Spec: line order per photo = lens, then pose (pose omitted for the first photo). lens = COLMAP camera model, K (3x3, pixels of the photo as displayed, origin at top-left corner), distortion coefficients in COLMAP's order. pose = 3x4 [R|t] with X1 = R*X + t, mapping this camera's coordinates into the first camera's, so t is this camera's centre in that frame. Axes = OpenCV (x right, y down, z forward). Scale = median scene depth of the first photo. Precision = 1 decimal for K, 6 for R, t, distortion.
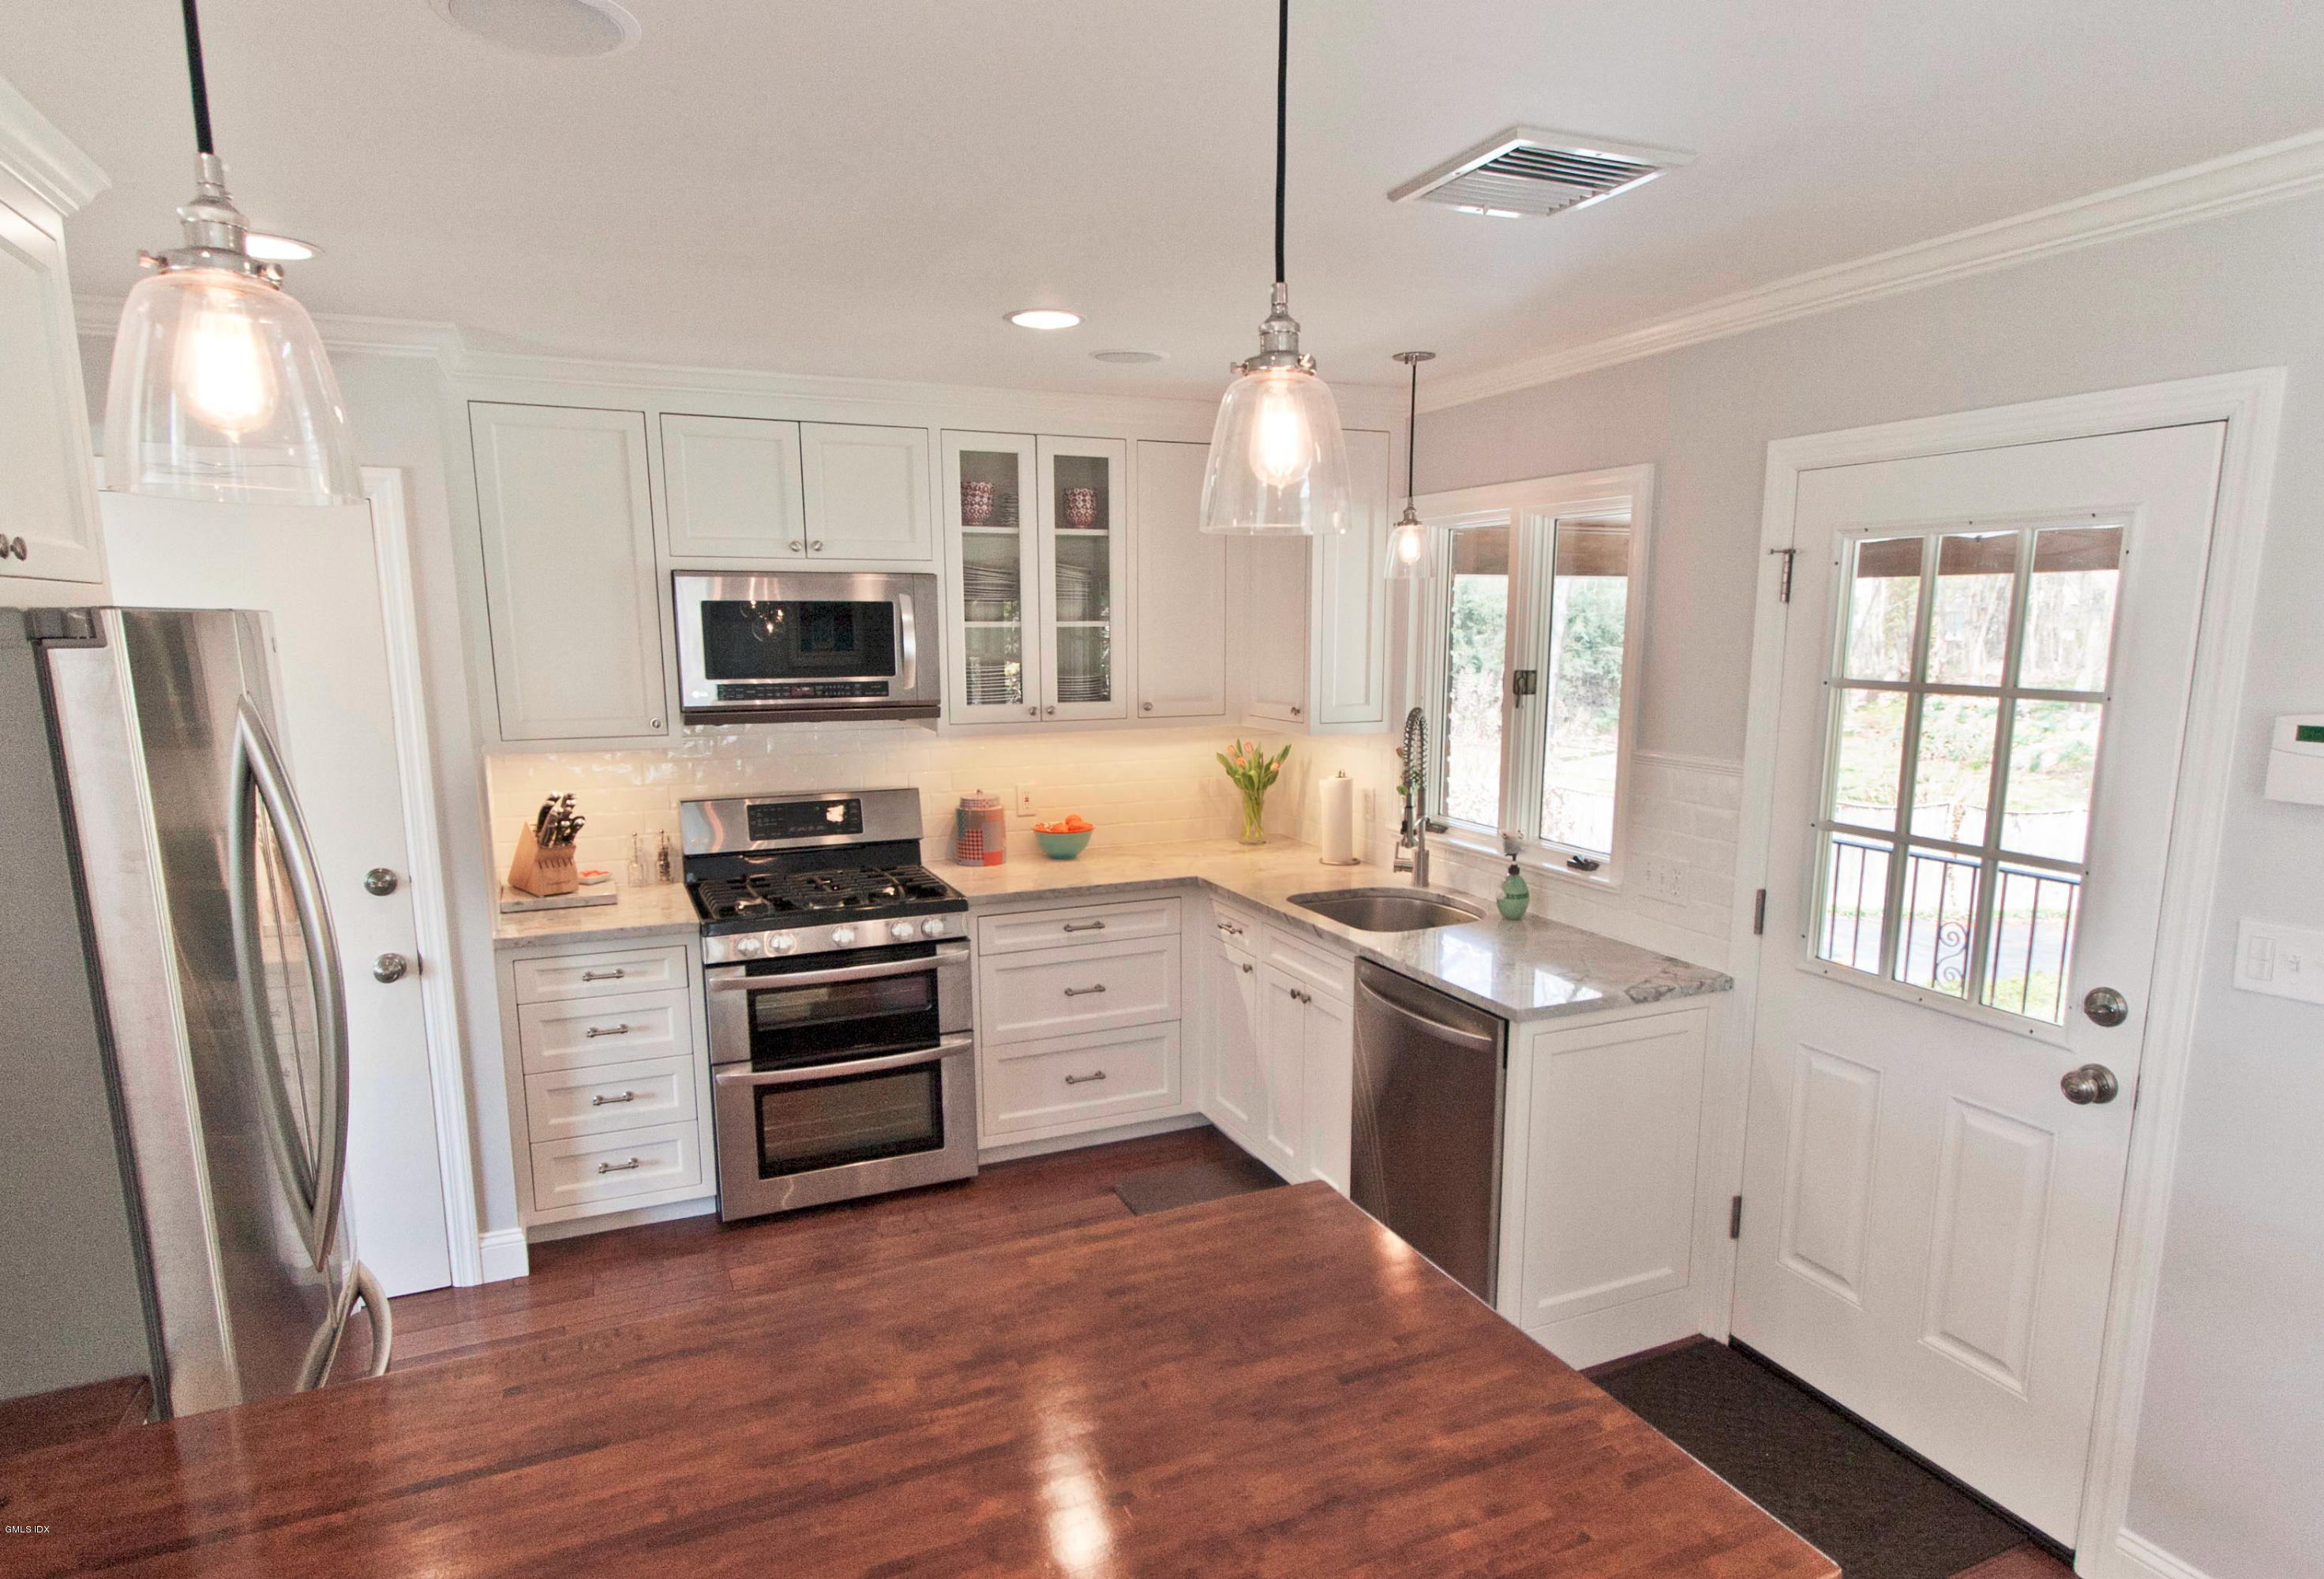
lens RADIAL K [[1329.1, 0, 1222.9], [0, 1329.1, 847.6], [0, 0, 1]] dist [0.013377, 0.003090]
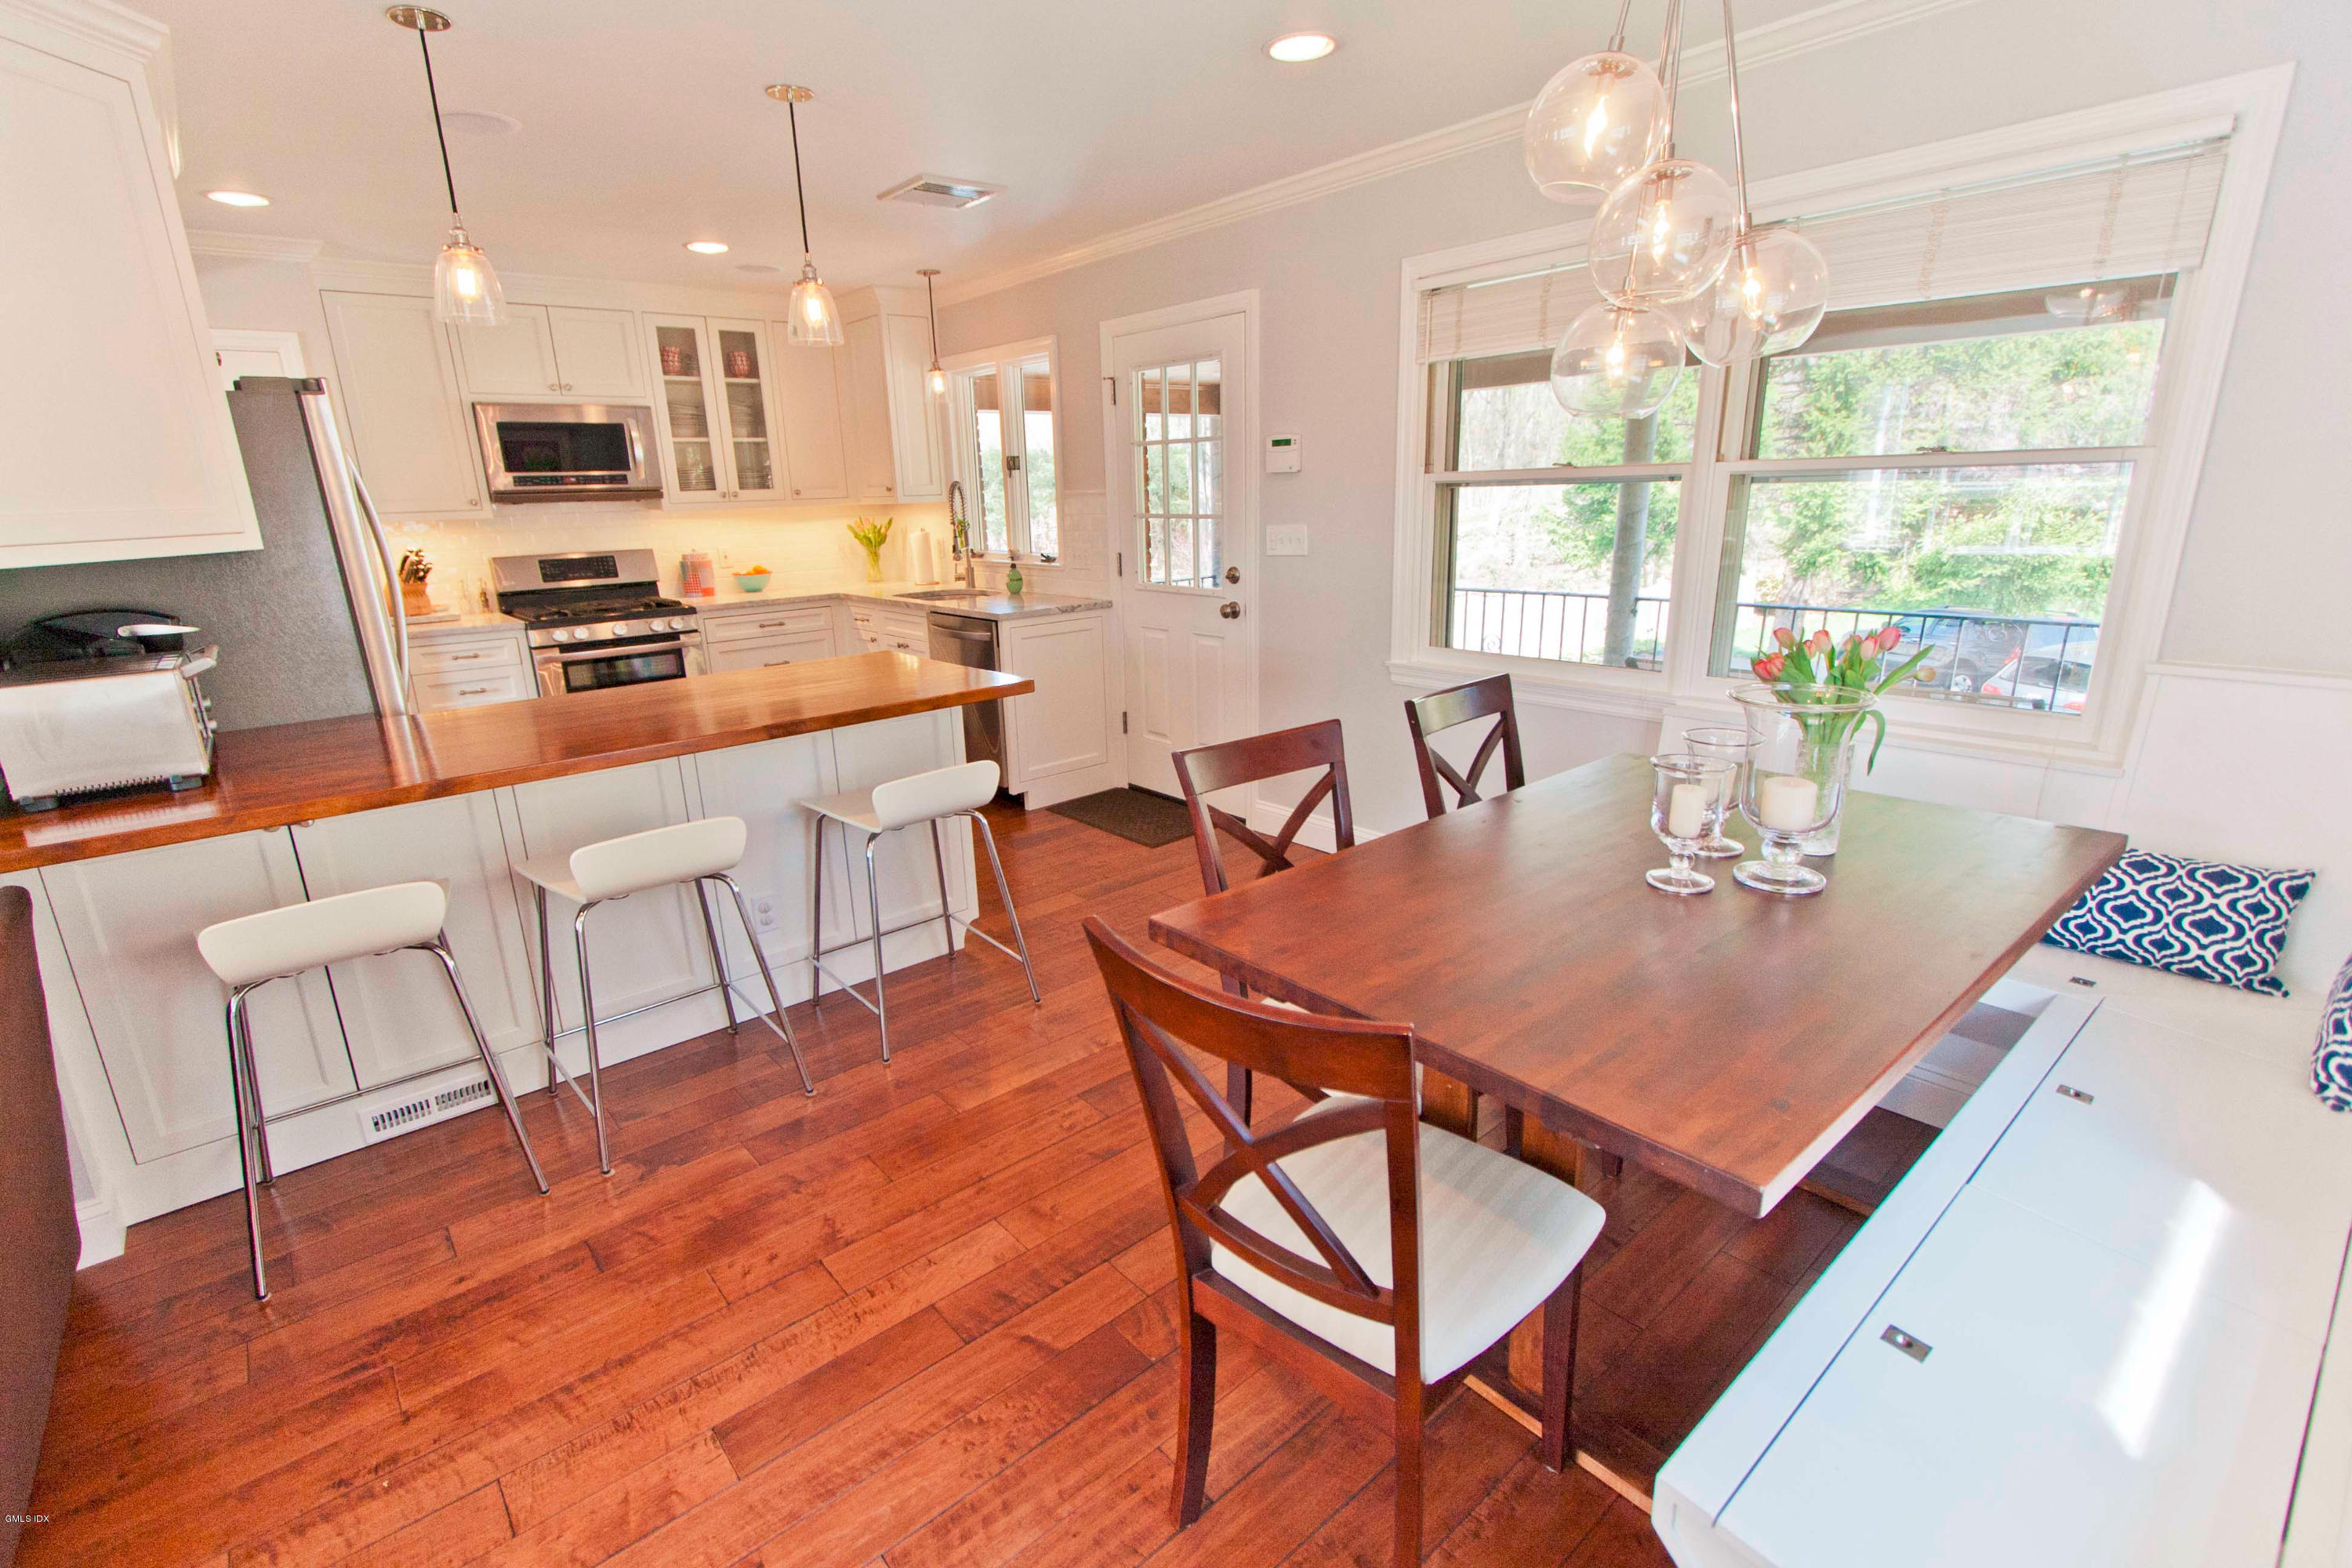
lens RADIAL K [[1081.3, 0, 1163.5], [0, 1081.3, 798.2], [0, 0, 1]] dist [0.017709, -0.001183]
pose [[0.968960, -0.094128, 0.228599, 0.043452], [0.069410, 0.991067, 0.113876, 0.164528], [-0.237276, -0.094475, 0.966838, -0.486568]]
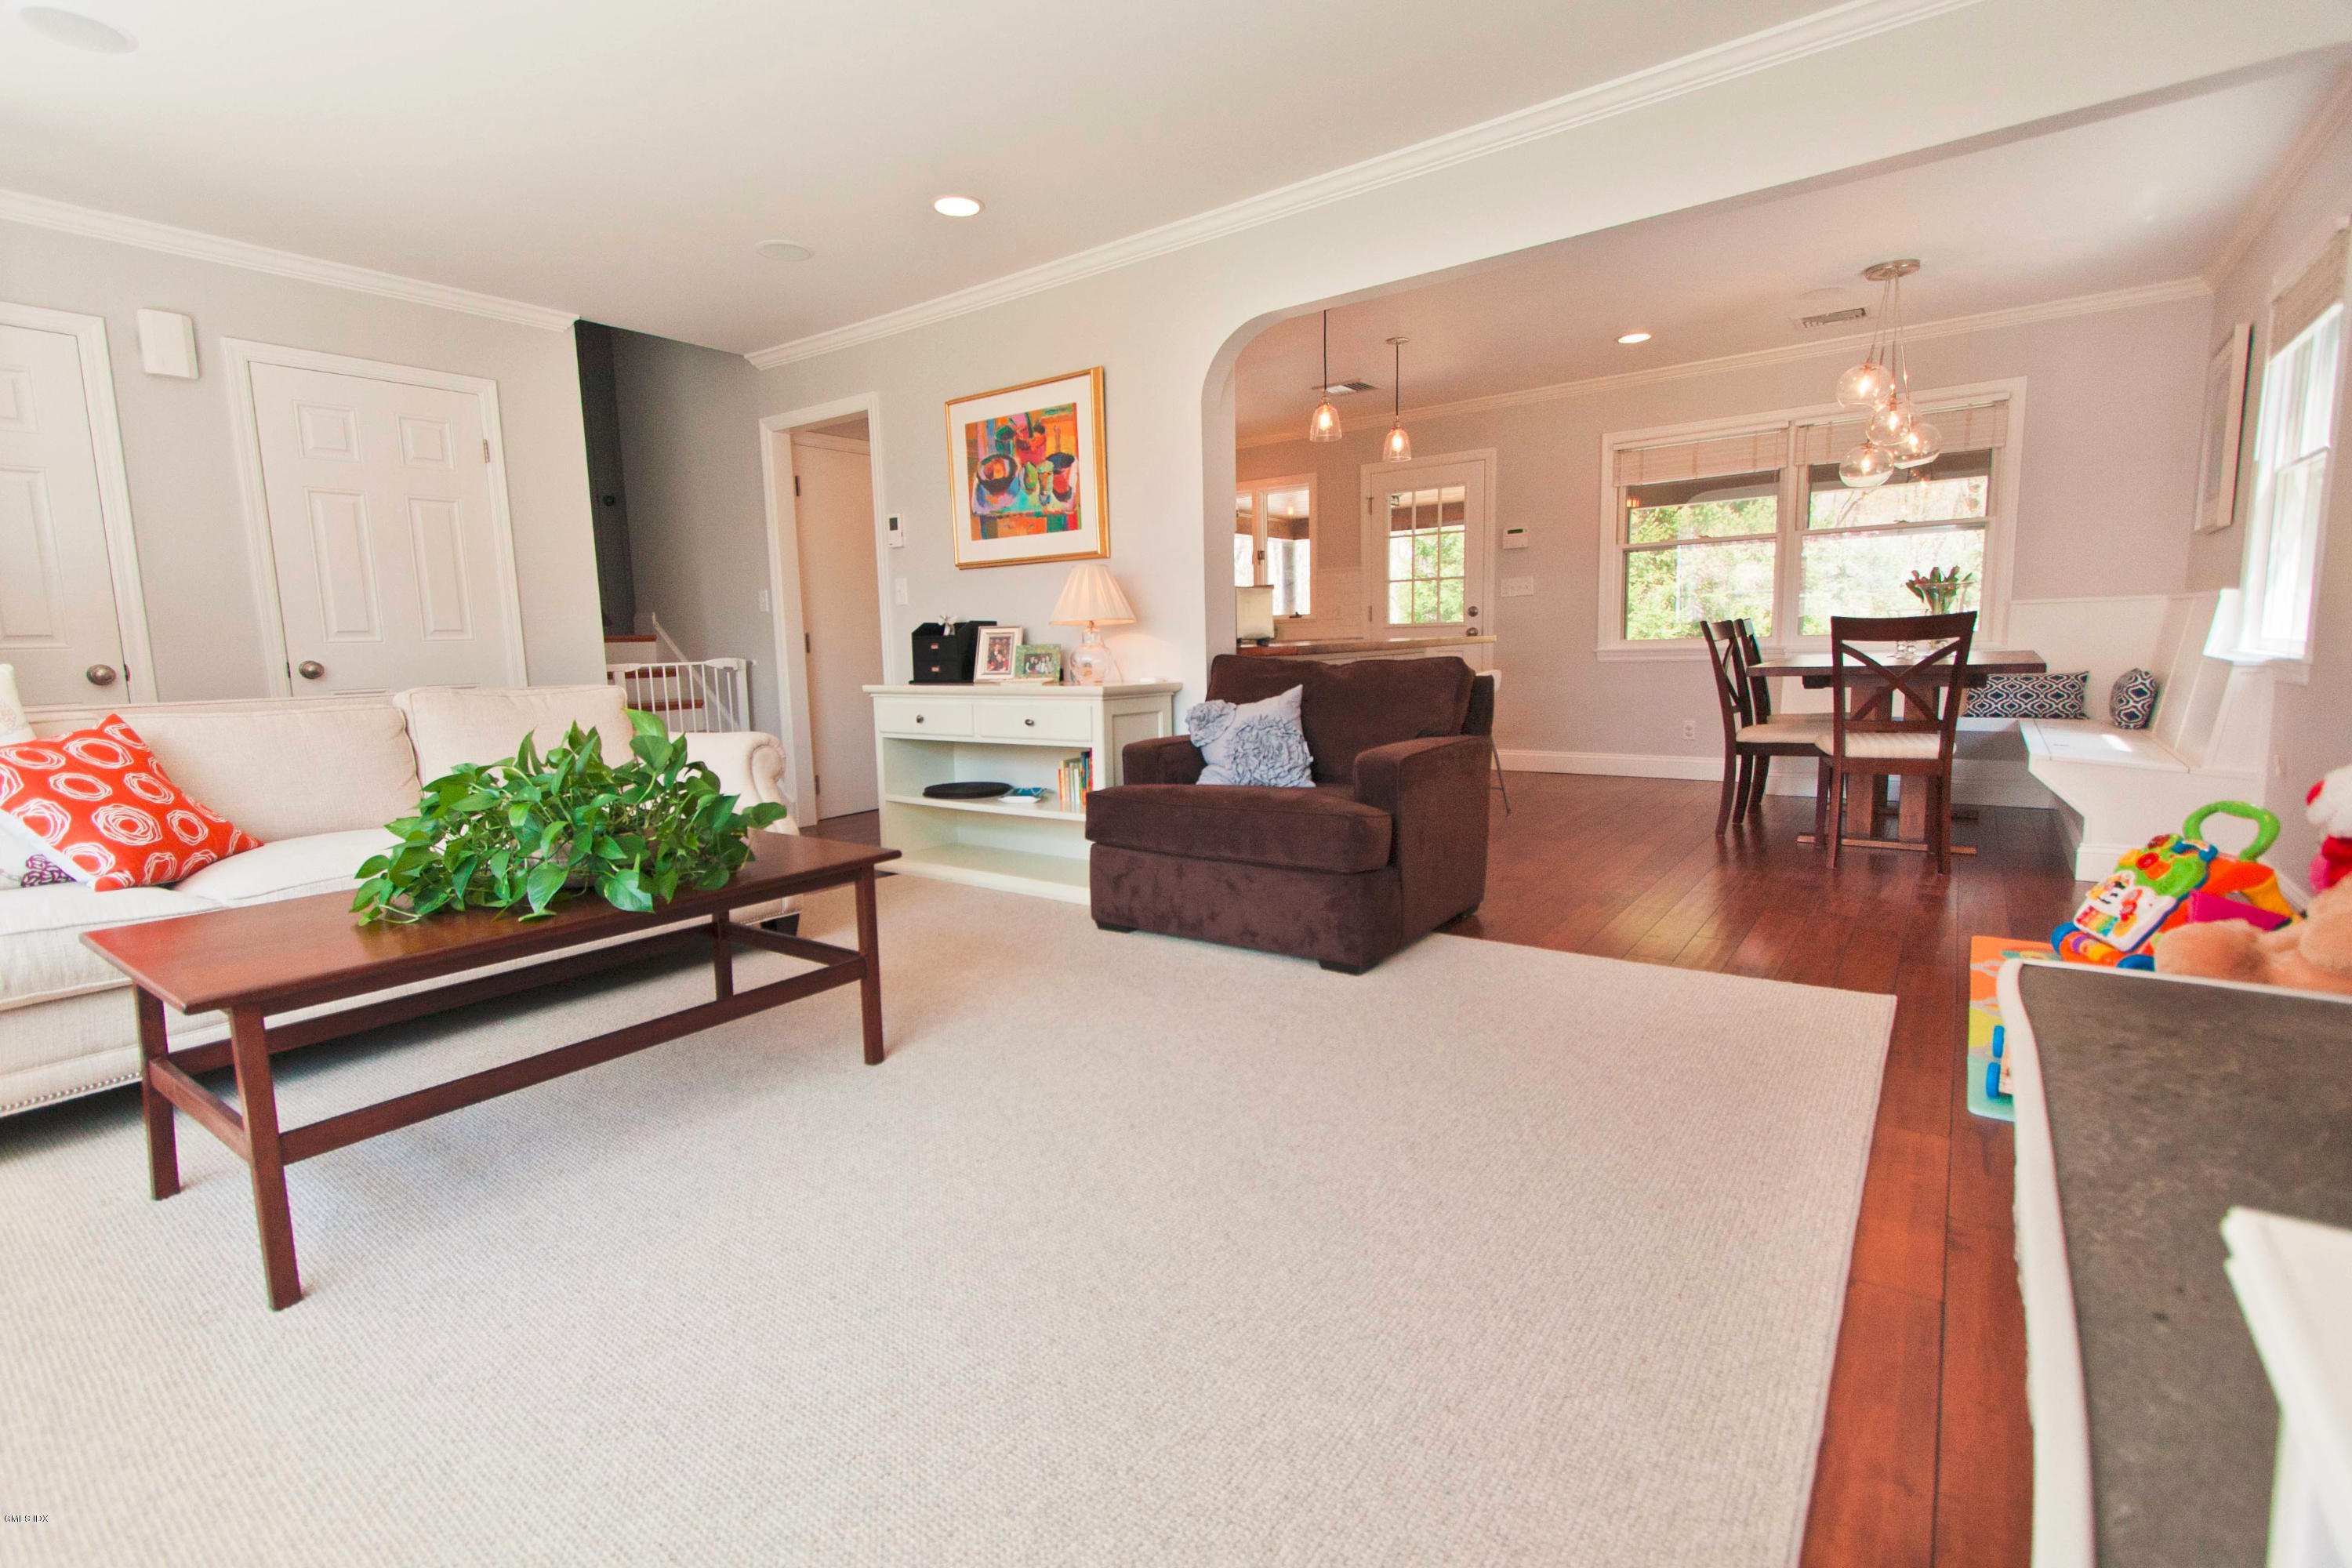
lens RADIAL K [[1081.3, 0, 1173.5], [0, 1081.3, 774.4], [0, 0, 1]] dist [0.017709, -0.001183]
pose [[0.884936, -0.082961, 0.458263, -0.915326], [0.109168, 0.993541, -0.030947, 0.343629], [-0.452736, 0.077413, 0.888278, -0.781508]]
